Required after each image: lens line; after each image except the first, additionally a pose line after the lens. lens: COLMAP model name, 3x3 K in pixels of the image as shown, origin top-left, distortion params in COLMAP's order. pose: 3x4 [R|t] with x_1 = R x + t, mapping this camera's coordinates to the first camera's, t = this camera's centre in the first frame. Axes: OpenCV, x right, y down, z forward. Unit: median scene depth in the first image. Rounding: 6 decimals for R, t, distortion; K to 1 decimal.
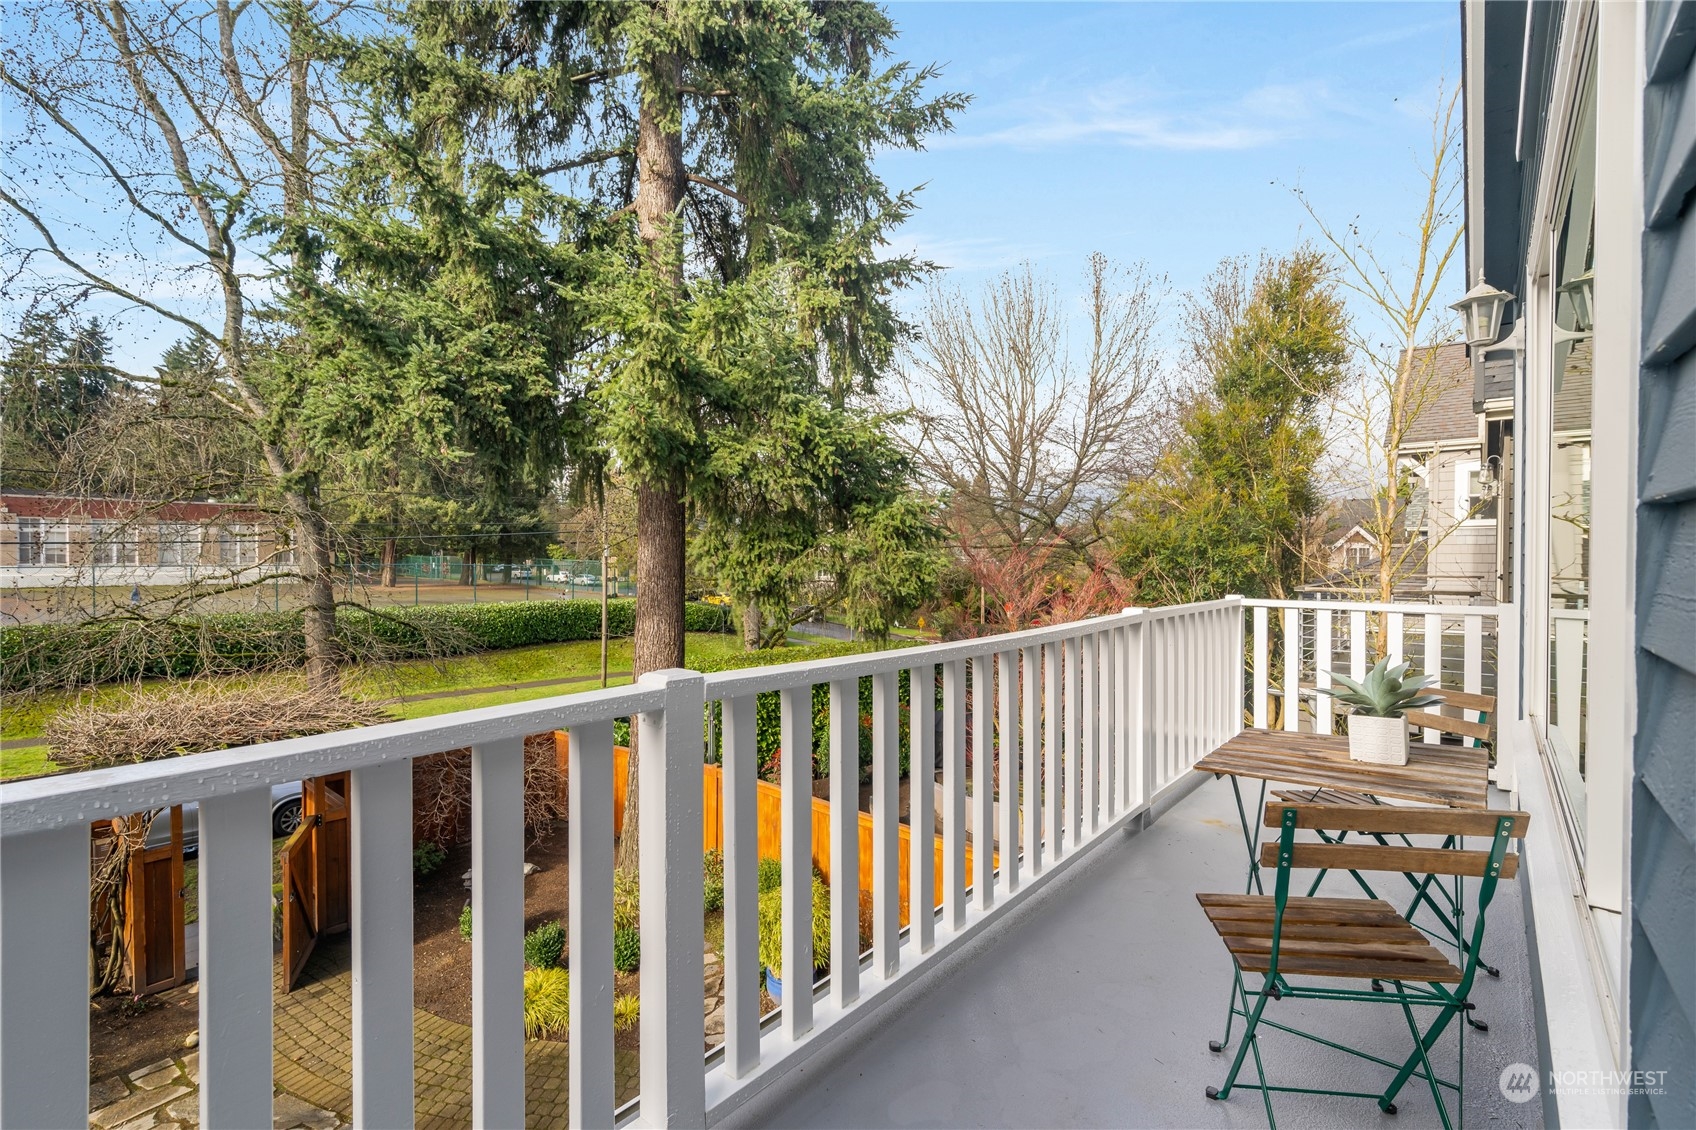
lens RADIAL K [[774.3, 0, 849.8], [0, 774.3, 566.6], [0, 0, 1]] dist [-0.005859, -0.000501]
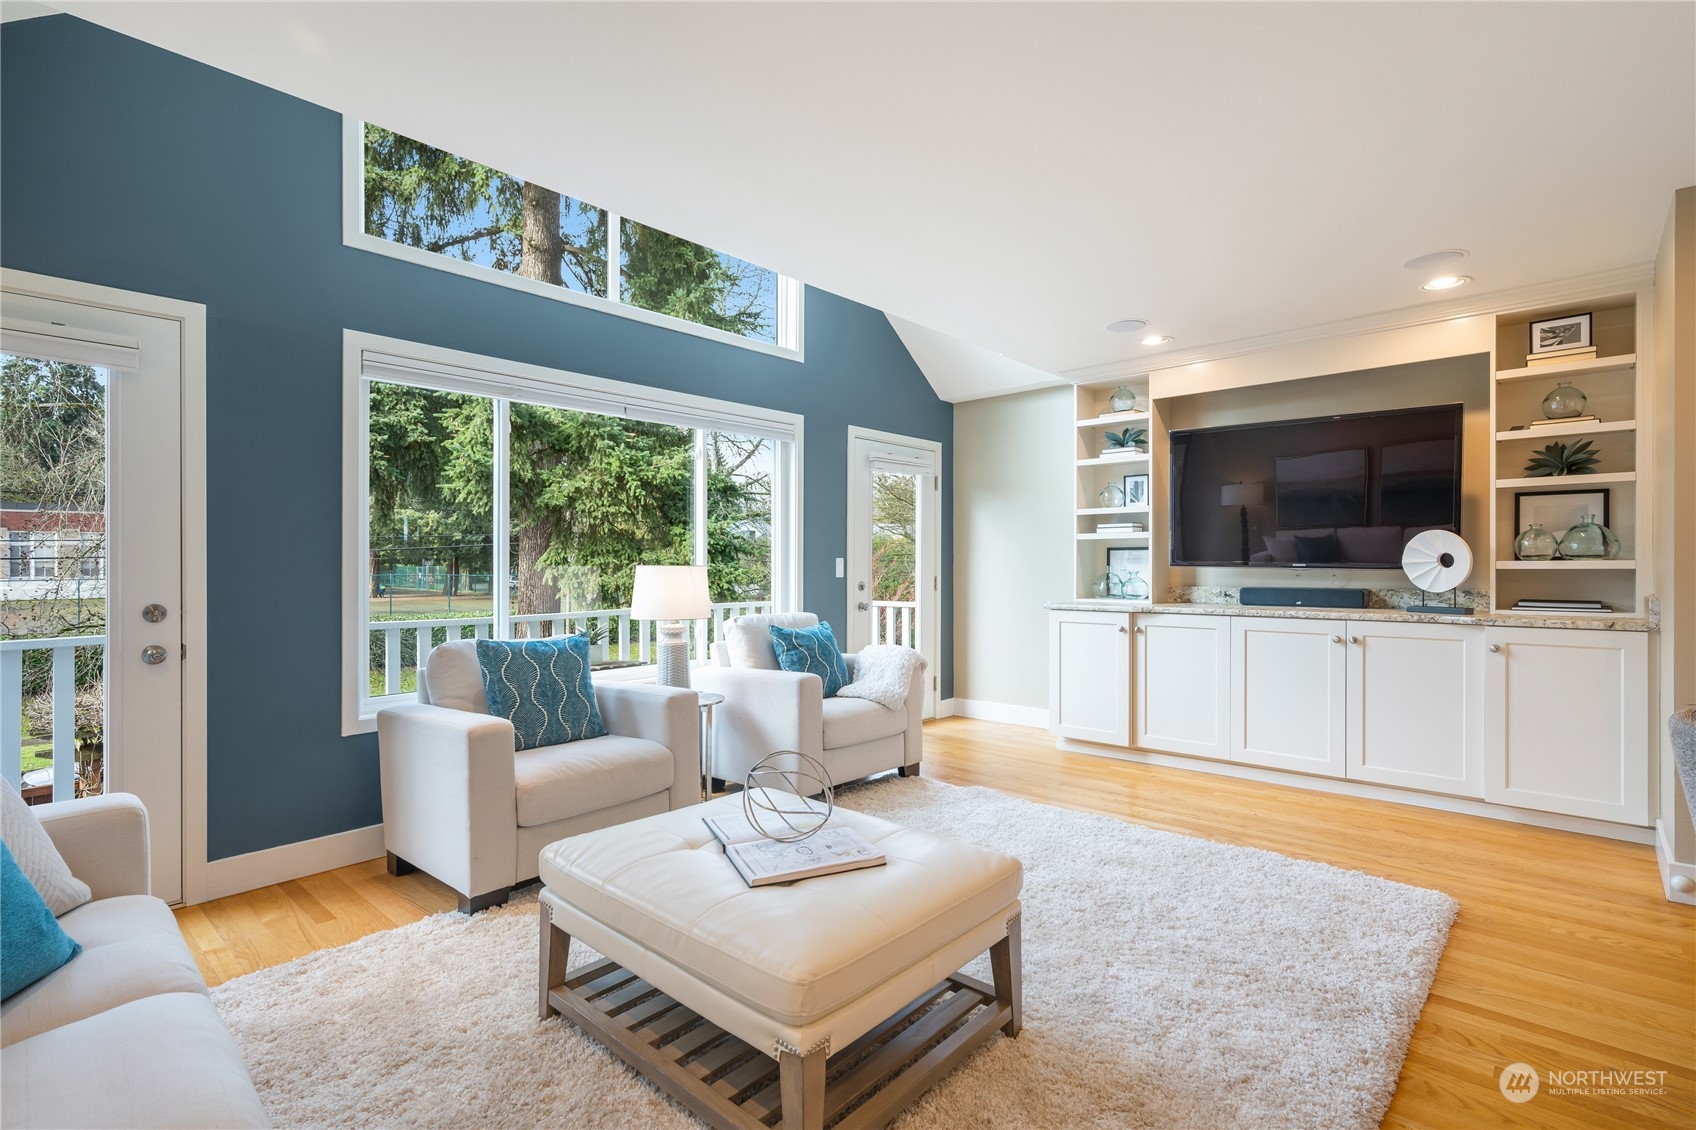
lens RADIAL K [[774.3, 0, 811.2], [0, 774.3, 562.3], [0, 0, 1]] dist [-0.005859, -0.000501]
pose [[0.999789, -0.006802, -0.019374, 0.256255], [0.006513, 0.999867, -0.014922, -0.003679], [0.019473, 0.014793, 0.999701, -0.226877]]
